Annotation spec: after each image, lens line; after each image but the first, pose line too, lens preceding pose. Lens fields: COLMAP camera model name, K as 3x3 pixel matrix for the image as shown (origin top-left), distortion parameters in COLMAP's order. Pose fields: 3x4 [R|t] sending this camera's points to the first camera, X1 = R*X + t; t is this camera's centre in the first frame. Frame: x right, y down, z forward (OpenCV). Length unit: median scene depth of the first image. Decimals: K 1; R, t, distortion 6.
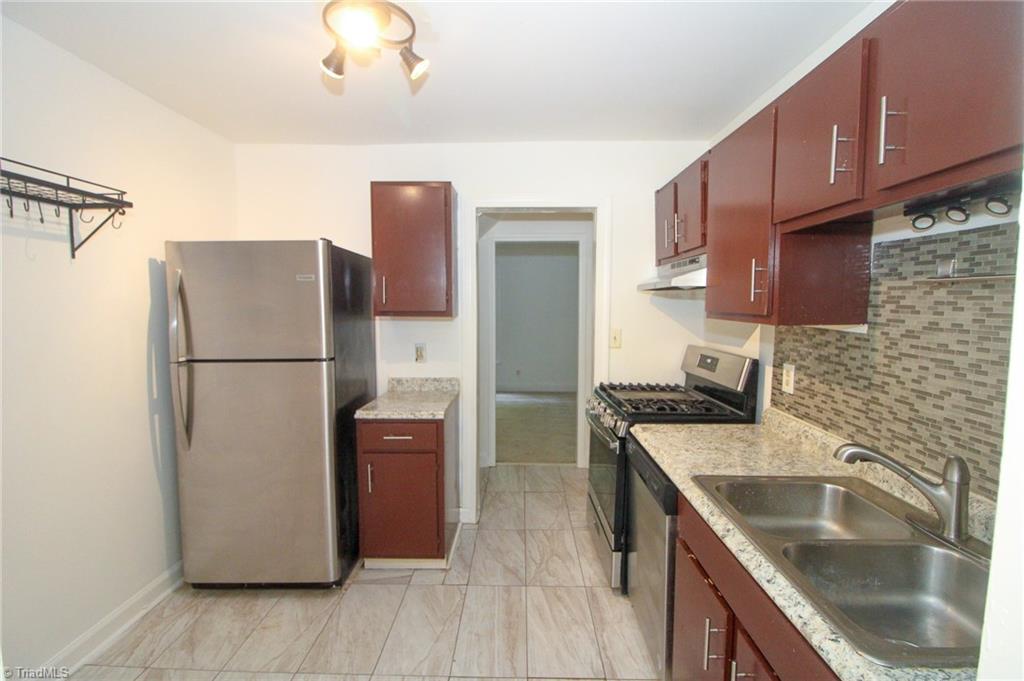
lens RADIAL K [[477.0, 0, 512.0], [0, 477.0, 340.5], [0, 0, 1]] dist [0.001066, -0.000774]
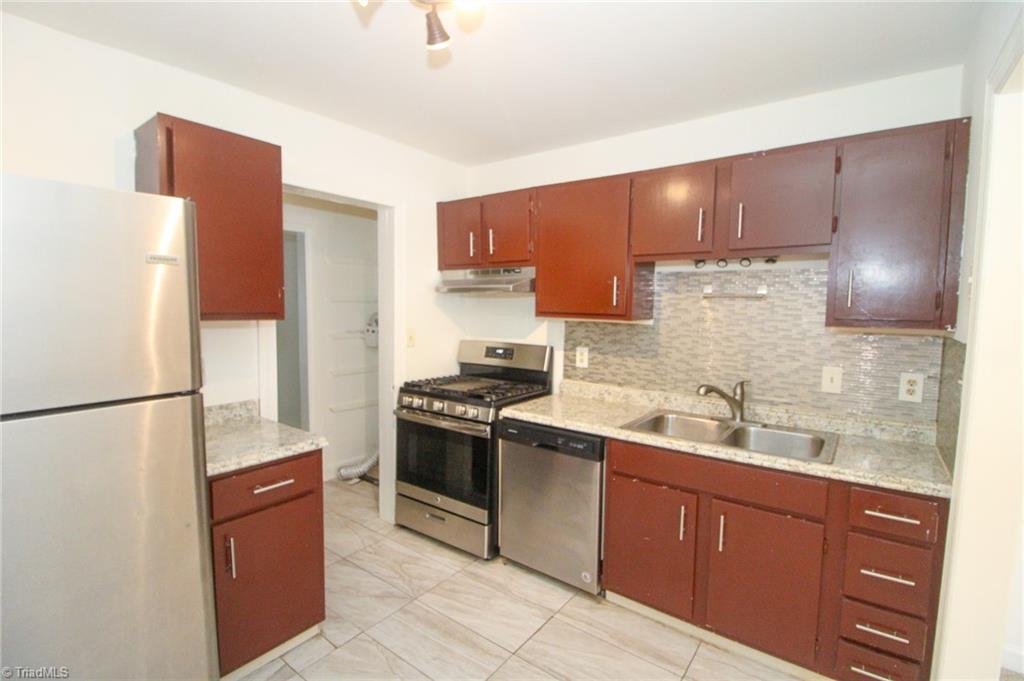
lens RADIAL K [[477.0, 0, 512.0], [0, 477.0, 340.5], [0, 0, 1]] dist [0.001066, -0.000774]
pose [[0.583923, -0.054808, 0.809957, -0.919882], [0.051285, 0.998216, 0.030575, -0.035294], [-0.810188, 0.023685, 0.585692, 0.408138]]
